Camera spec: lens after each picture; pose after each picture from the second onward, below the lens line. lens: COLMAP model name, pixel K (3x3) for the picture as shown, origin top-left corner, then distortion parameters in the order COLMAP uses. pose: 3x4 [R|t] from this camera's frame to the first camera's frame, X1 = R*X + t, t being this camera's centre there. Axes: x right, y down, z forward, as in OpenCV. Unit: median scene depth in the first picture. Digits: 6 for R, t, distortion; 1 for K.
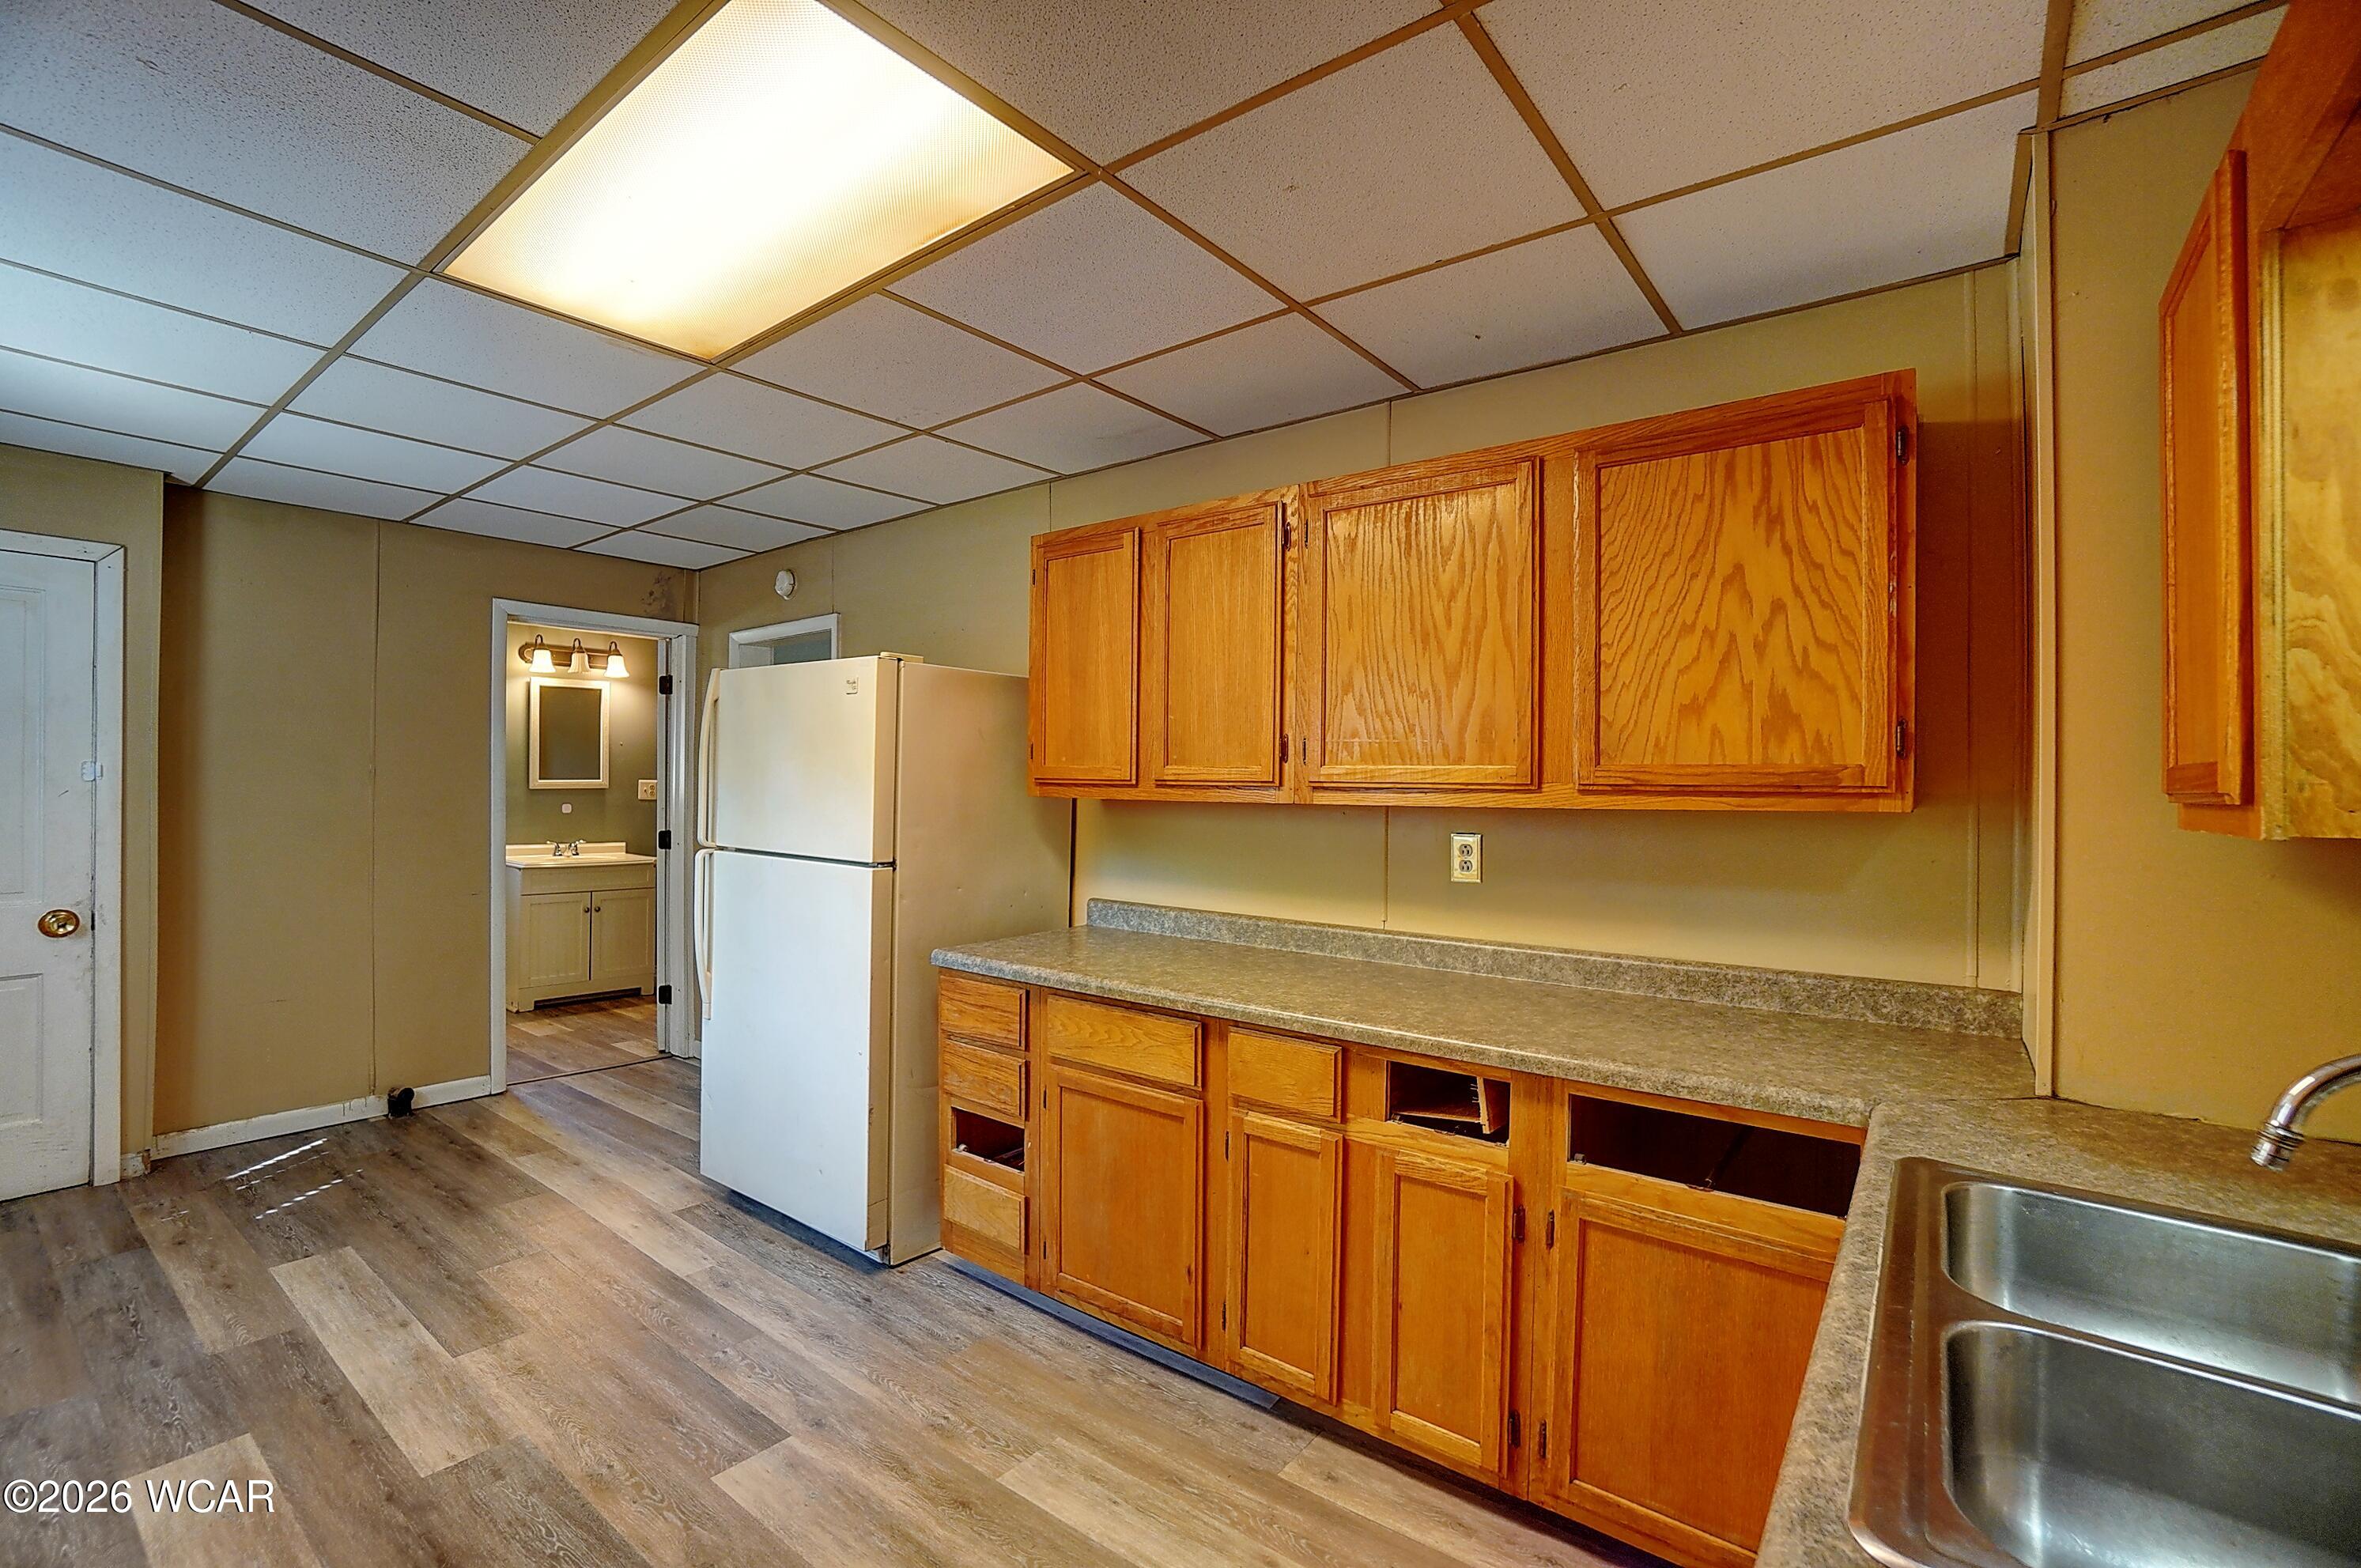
lens RADIAL K [[1030.6, 0, 1157.9], [0, 1030.6, 781.5], [0, 0, 1]] dist [-0.063567, 0.020663]
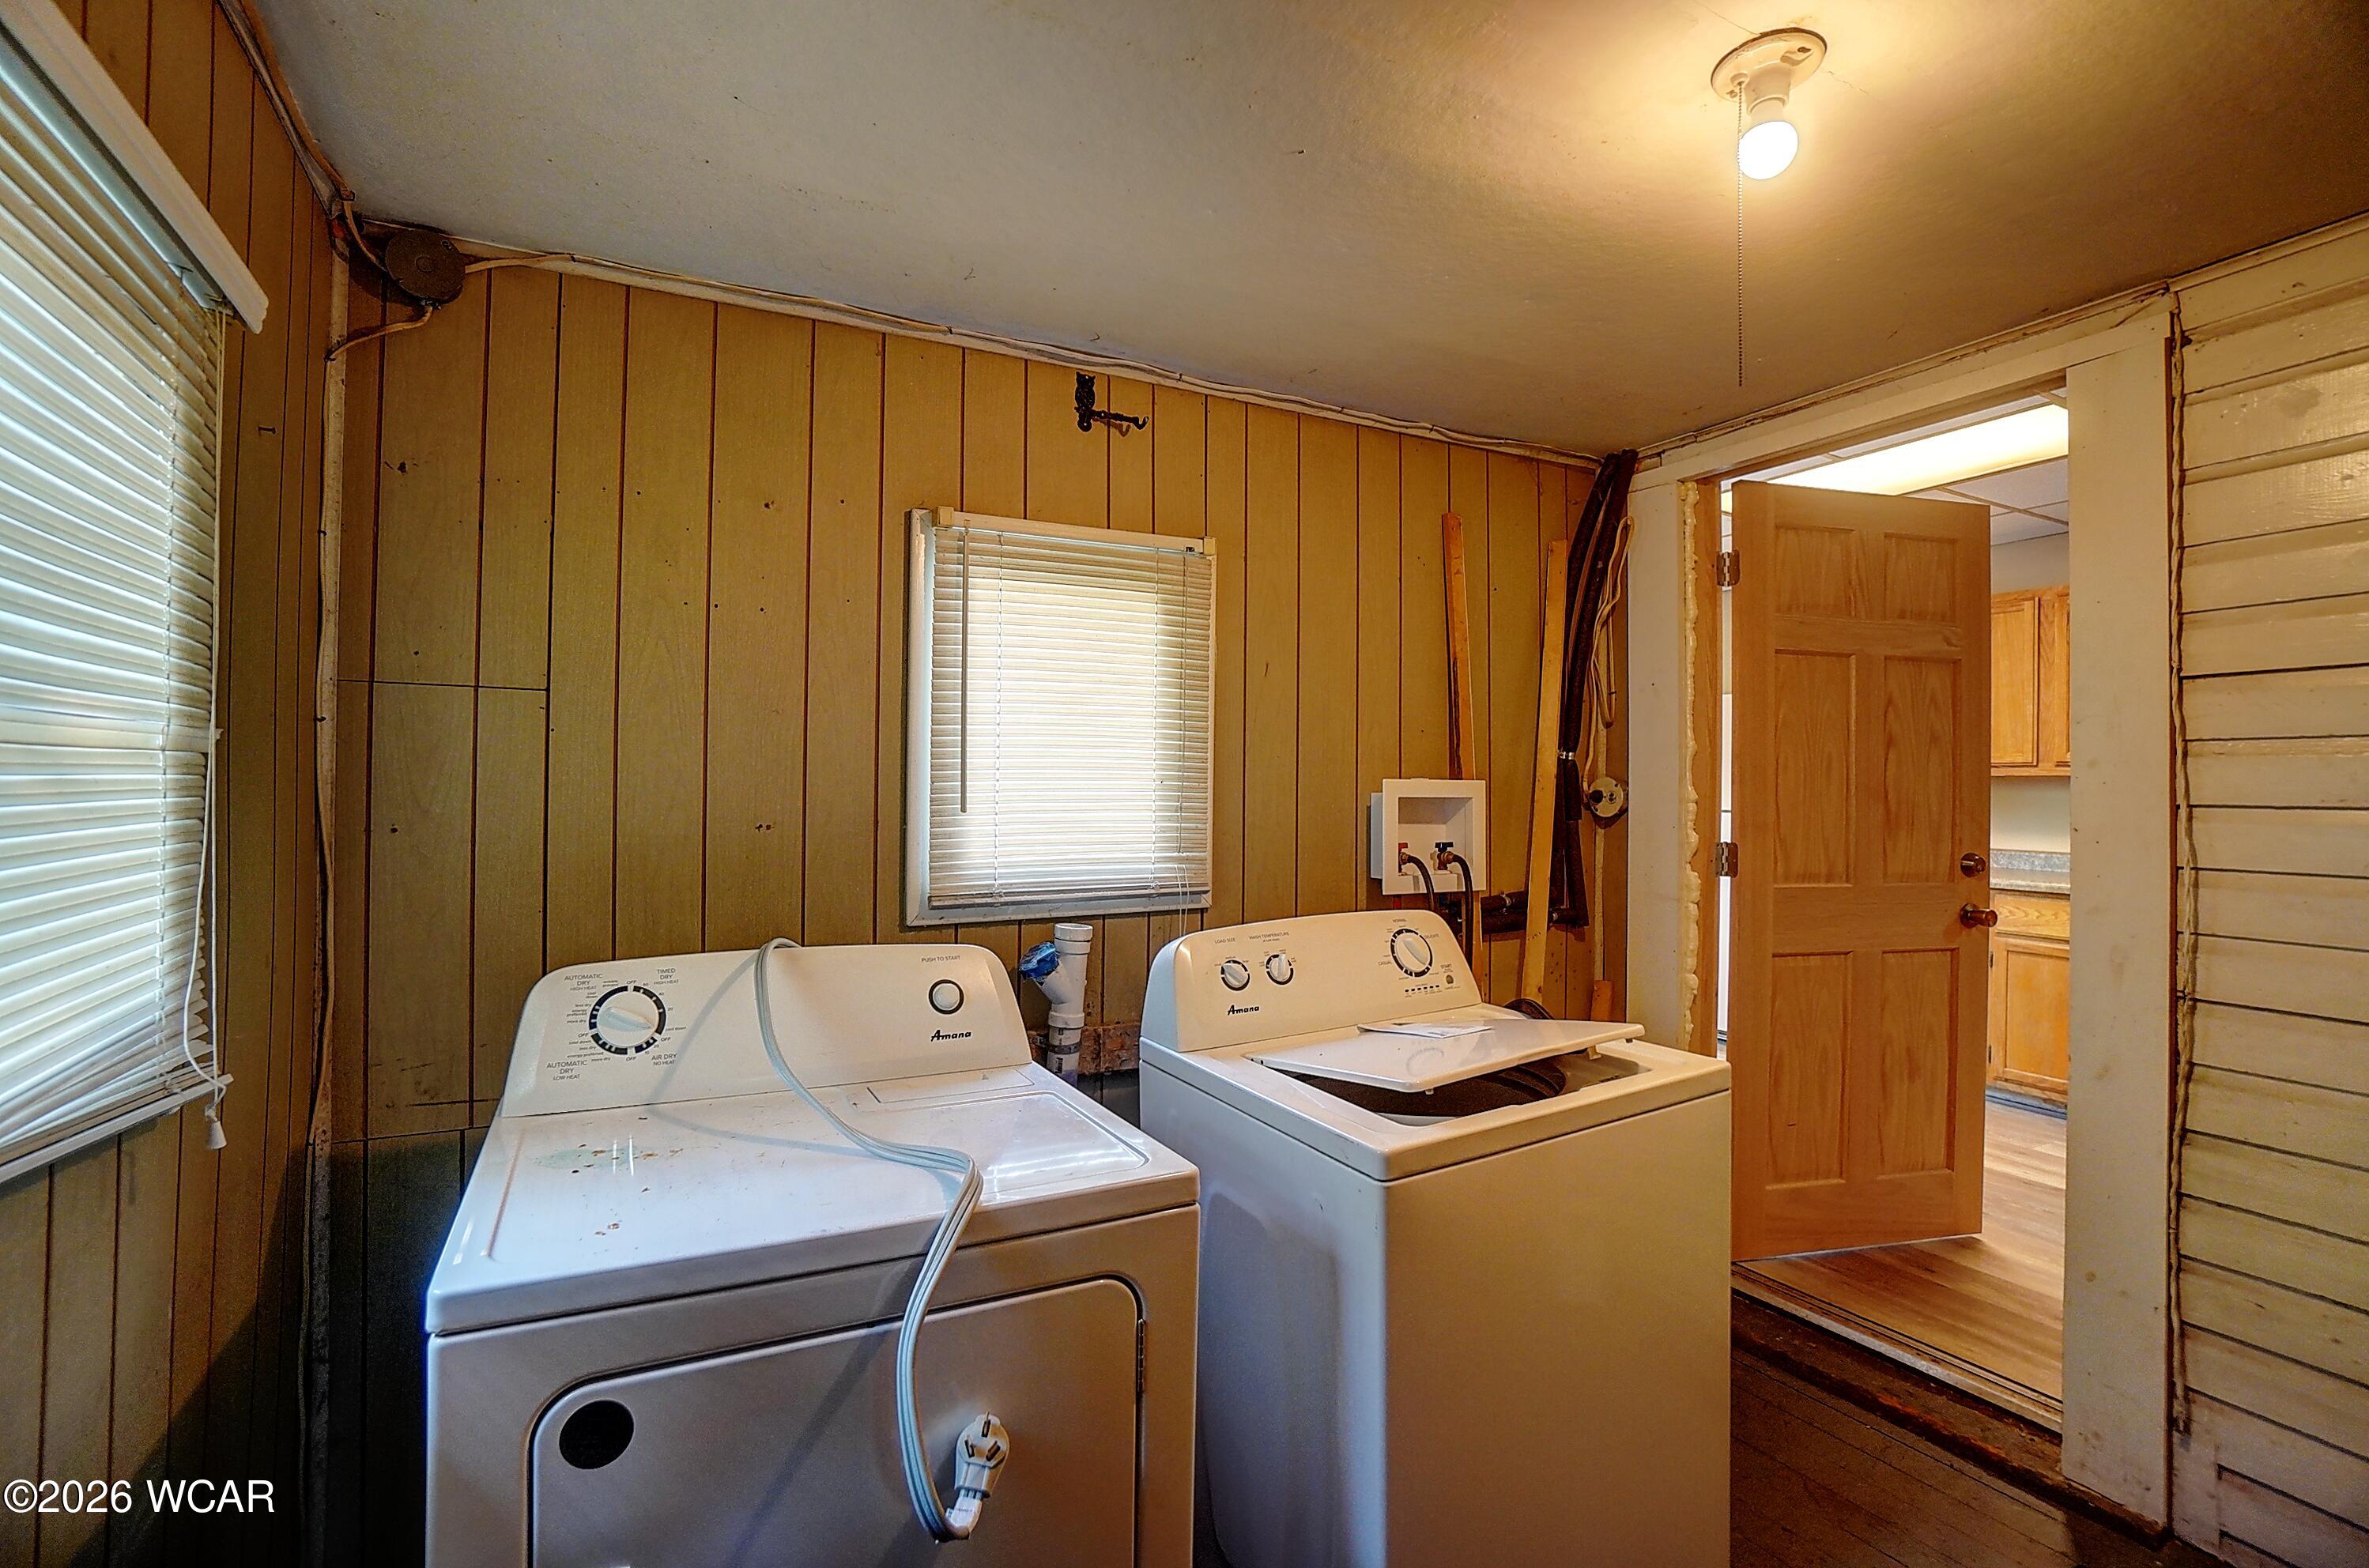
lens RADIAL K [[1052.2, 0, 1150.7], [0, 1052.2, 785.6], [0, 0, 1]] dist [-0.071009, 0.025066]
pose [[0.905105, -0.004776, -0.425160, -0.718825], [0.002597, 0.999980, -0.005704, 0.048193], [0.425179, 0.004059, 0.905100, -1.152045]]
